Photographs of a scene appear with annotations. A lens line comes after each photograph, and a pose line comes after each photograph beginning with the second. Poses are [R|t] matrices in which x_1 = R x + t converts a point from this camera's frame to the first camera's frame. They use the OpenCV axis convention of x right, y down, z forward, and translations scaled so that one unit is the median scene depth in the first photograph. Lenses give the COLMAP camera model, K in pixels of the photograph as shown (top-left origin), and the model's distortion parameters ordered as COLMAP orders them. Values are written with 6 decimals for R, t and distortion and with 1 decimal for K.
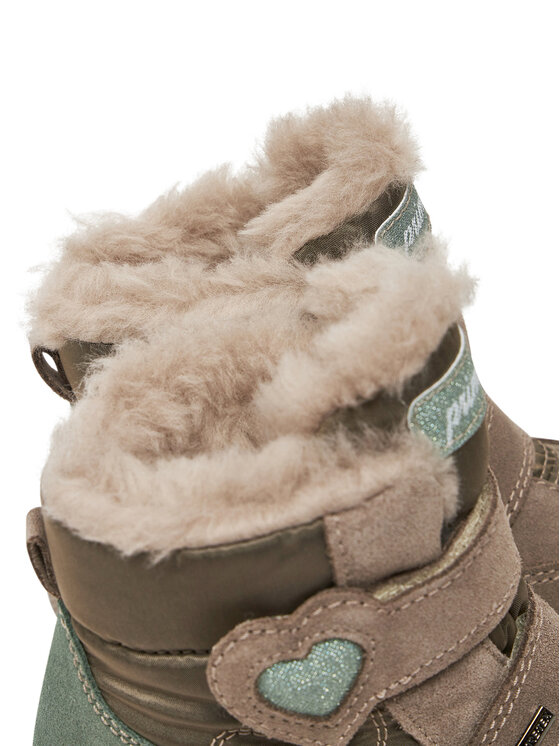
lens RADIAL K [[2021.5, 0, 280.0], [0, 2021.5, 373.0], [0, 0, 1]] dist [-0.053678, -1.863373]
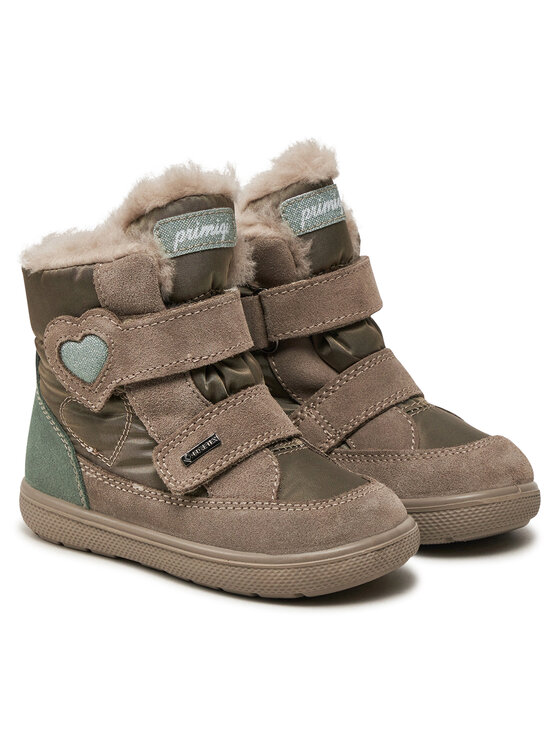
lens RADIAL K [[3522.4, 0, 280.0], [0, 3522.4, 373.0], [0, 0, 1]] dist [-0.116656, 1.717784]
pose [[0.707539, 0.146304, -0.691363, 2.468494], [-0.362769, 0.914785, -0.177673, 0.694699], [0.606454, 0.376516, 0.700321, -1.222258]]
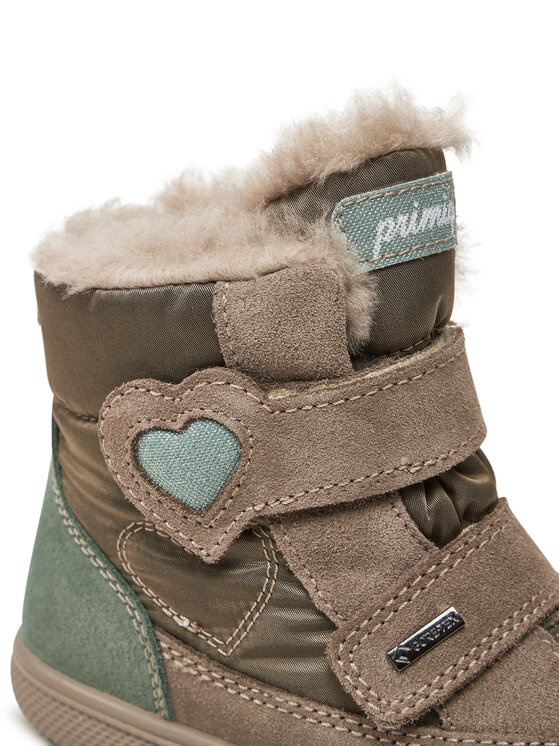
lens RADIAL K [[2021.5, 0, 280.0], [0, 2021.5, 373.0], [0, 0, 1]] dist [-0.053678, -1.863373]
pose [[0.844640, 0.191739, -0.499819, 0.545310], [-0.313062, 0.934278, -0.170636, 0.268552], [0.434253, 0.300601, 0.849155, 0.165957]]
